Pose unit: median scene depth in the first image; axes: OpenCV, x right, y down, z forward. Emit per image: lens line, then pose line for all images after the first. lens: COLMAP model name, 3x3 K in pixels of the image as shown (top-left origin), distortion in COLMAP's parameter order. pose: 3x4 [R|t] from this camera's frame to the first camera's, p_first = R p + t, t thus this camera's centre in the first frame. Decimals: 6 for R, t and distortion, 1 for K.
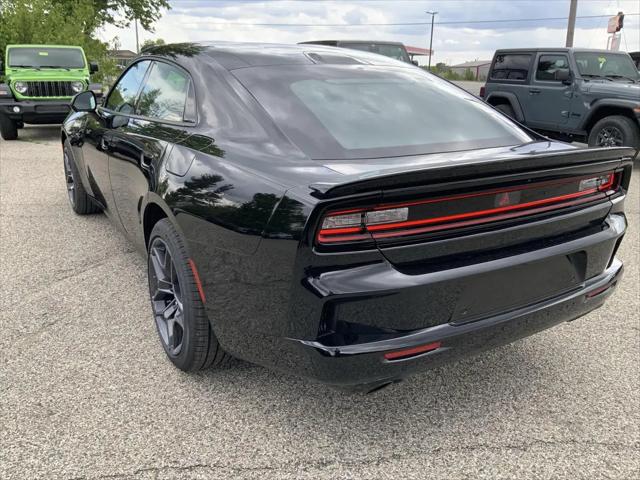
lens RADIAL K [[532.7, 0, 320.0], [0, 532.7, 240.0], [0, 0, 1]] dist [0.057115, -0.115066]
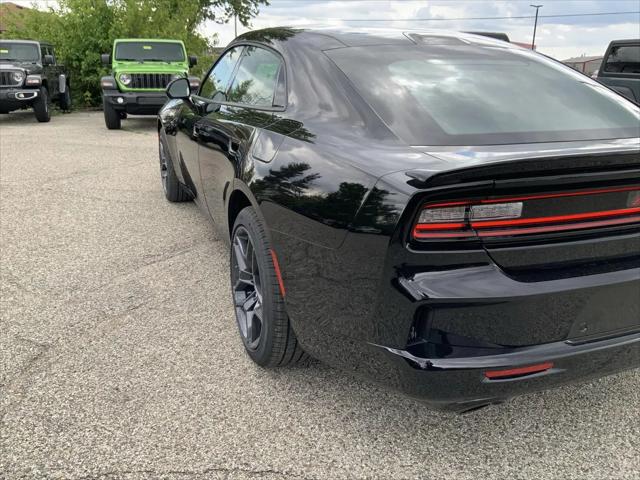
lens RADIAL K [[532.7, 0, 320.0], [0, 532.7, 240.0], [0, 0, 1]] dist [0.057115, -0.115066]
pose [[0.986671, 0.048803, -0.155237, -0.012664], [-0.047880, 0.998806, 0.009680, 0.004545], [0.155524, -0.002118, 0.987830, 0.076379]]
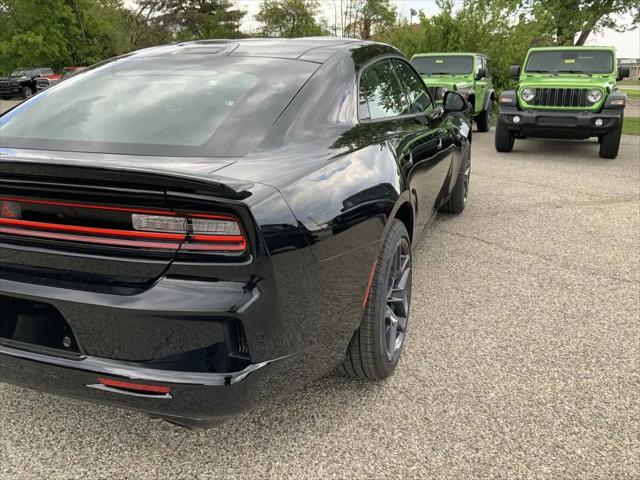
lens RADIAL K [[532.7, 0, 320.0], [0, 532.7, 240.0], [0, 0, 1]] dist [0.057115, -0.115066]
pose [[0.613621, 0.218697, -0.758710, 1.074375], [-0.230893, 0.968577, 0.092452, -0.183137], [0.755088, 0.118451, 0.644834, 0.704561]]
